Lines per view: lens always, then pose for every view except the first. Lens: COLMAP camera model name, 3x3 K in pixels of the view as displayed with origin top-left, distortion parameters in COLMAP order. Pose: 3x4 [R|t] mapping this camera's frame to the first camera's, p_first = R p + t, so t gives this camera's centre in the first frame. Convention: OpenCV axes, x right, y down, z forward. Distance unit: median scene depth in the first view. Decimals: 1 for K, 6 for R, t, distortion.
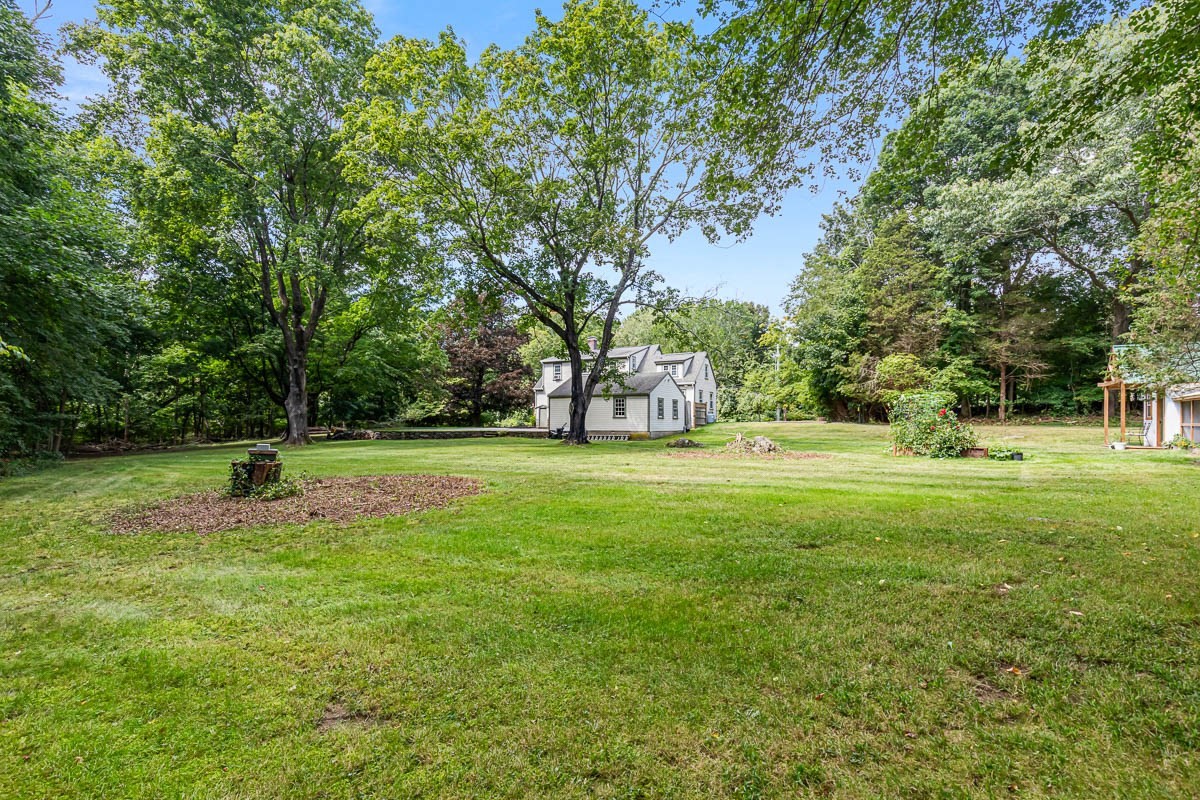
lens RADIAL K [[544.5, 0, 599.7], [0, 544.5, 404.4], [0, 0, 1]] dist [0.014390, -0.002282]
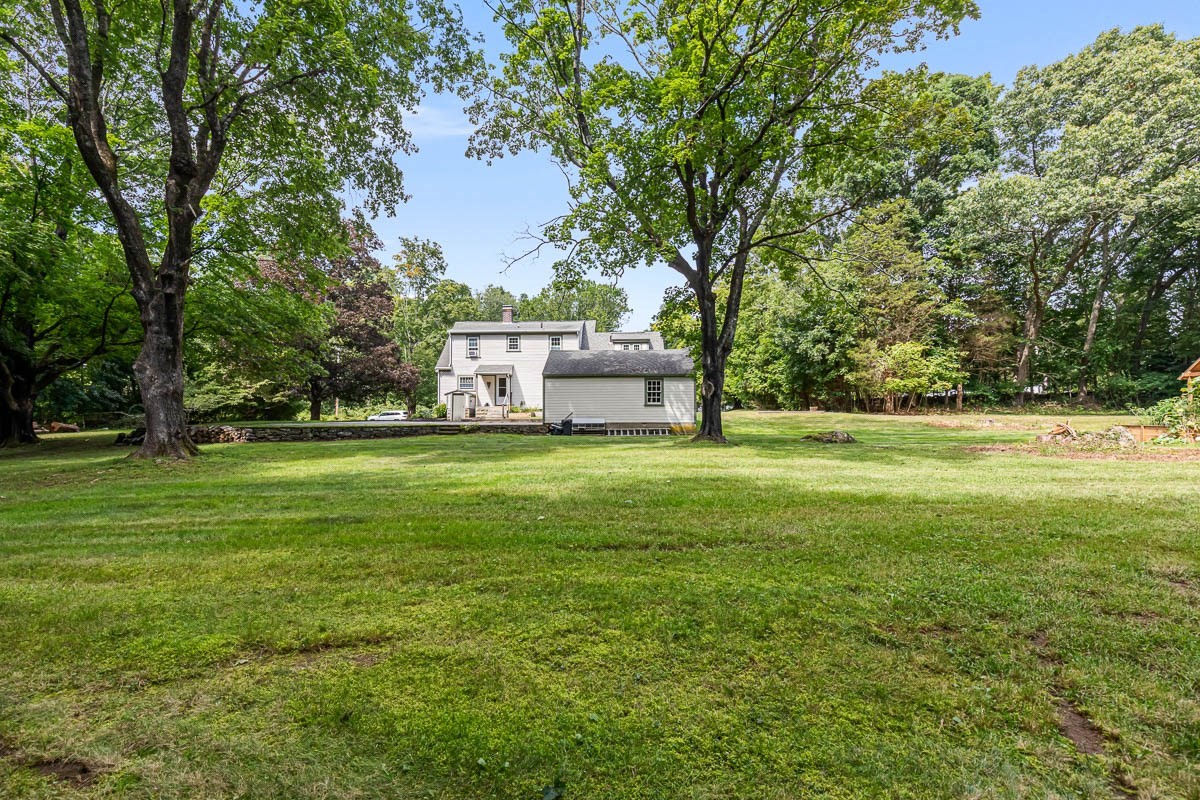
lens RADIAL K [[544.5, 0, 600.3], [0, 544.5, 397.6], [0, 0, 1]] dist [0.014390, -0.002282]
pose [[0.895496, 0.012126, 0.444905, -0.343851], [-0.011558, 0.999925, -0.003989, 0.016135], [-0.444920, -0.001570, 0.895569, 0.323362]]
